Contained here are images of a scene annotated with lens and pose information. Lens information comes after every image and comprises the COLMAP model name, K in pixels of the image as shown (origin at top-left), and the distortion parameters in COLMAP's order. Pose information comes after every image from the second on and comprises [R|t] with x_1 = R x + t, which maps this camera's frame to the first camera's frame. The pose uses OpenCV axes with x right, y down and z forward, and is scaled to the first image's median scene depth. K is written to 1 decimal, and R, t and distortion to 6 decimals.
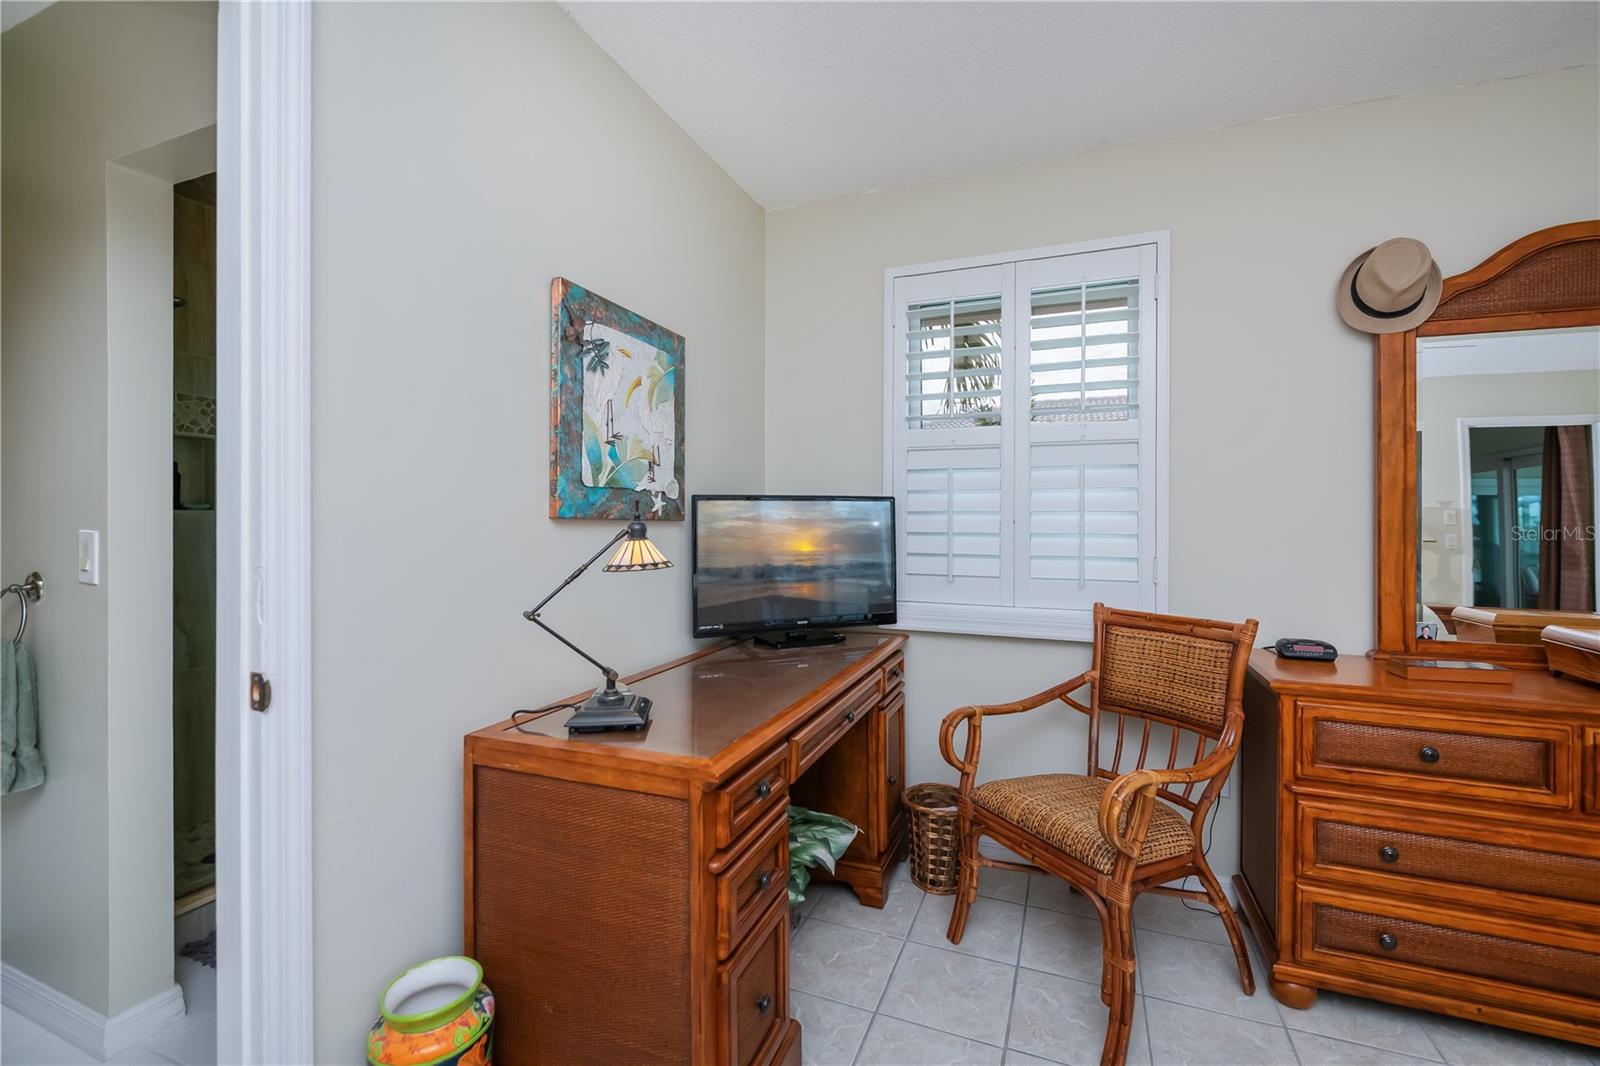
lens RADIAL K [[665.2, 0, 800.0], [0, 665.2, 533.0], [0, 0, 1]] dist [0.003892, 0.000221]
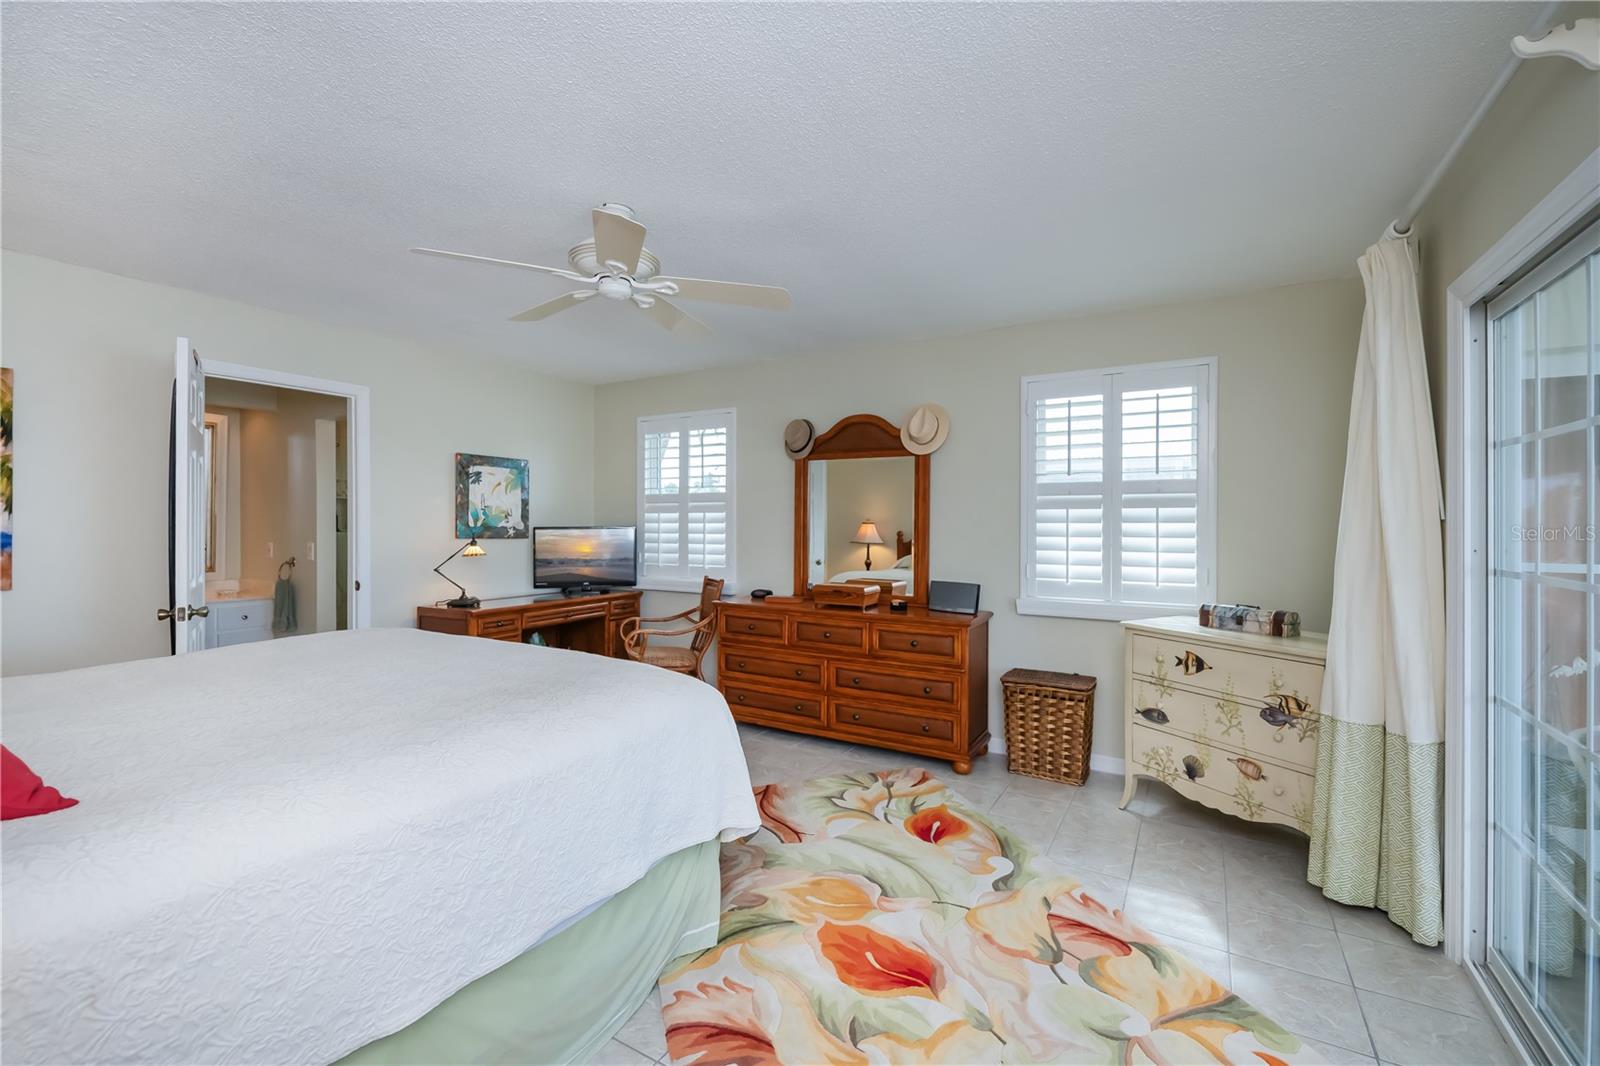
lens RADIAL K [[685.9, 0, 800.0], [0, 685.9, 533.0], [0, 0, 1]] dist [-0.001758, -0.000105]
pose [[0.988788, -0.000537, -0.149326, 1.263244], [-0.001284, 0.999926, -0.012099, -0.010241], [0.149322, 0.012155, 0.988714, -1.386357]]
